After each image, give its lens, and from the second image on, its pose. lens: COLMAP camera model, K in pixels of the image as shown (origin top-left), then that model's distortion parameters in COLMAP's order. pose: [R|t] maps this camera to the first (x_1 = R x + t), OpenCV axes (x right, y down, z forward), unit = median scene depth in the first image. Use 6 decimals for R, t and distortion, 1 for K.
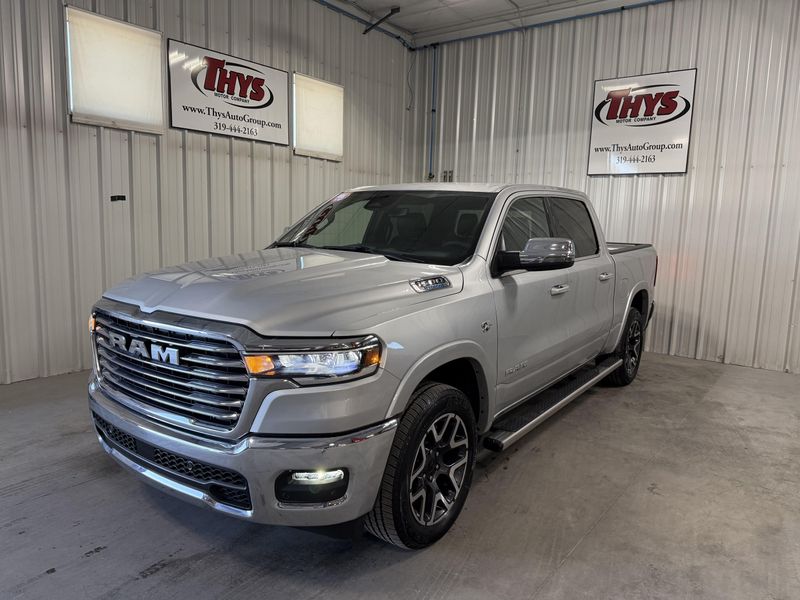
lens RADIAL K [[567.4, 0, 404.0], [0, 567.4, 300.5], [0, 0, 1]] dist [0.027981, -0.040178]
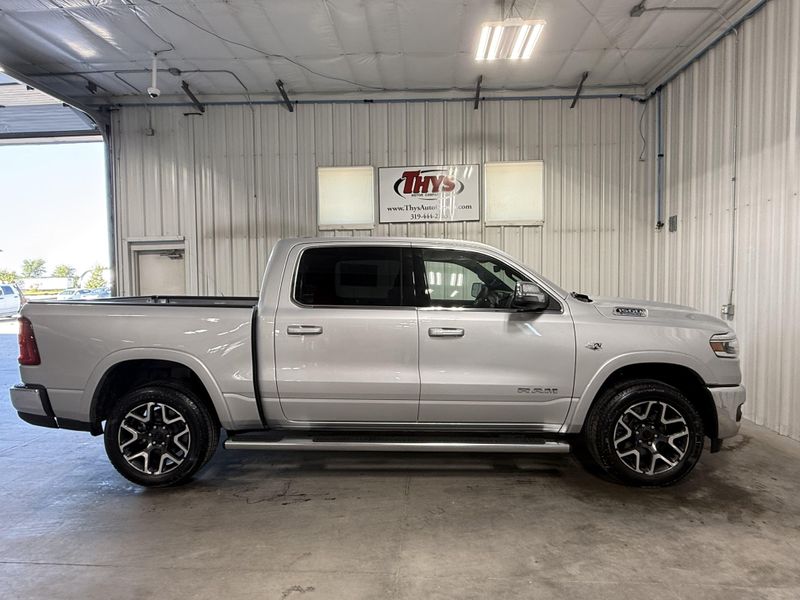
lens RADIAL K [[432.1, 0, 399.8], [0, 432.1, 300.7], [0, 0, 1]] dist [-0.002920, 0.001048]
pose [[0.554070, 0.000201, -0.832470, 0.575388], [-0.086195, 0.994639, -0.057129, -0.032982], [0.827996, 0.103408, 0.551117, 0.411527]]
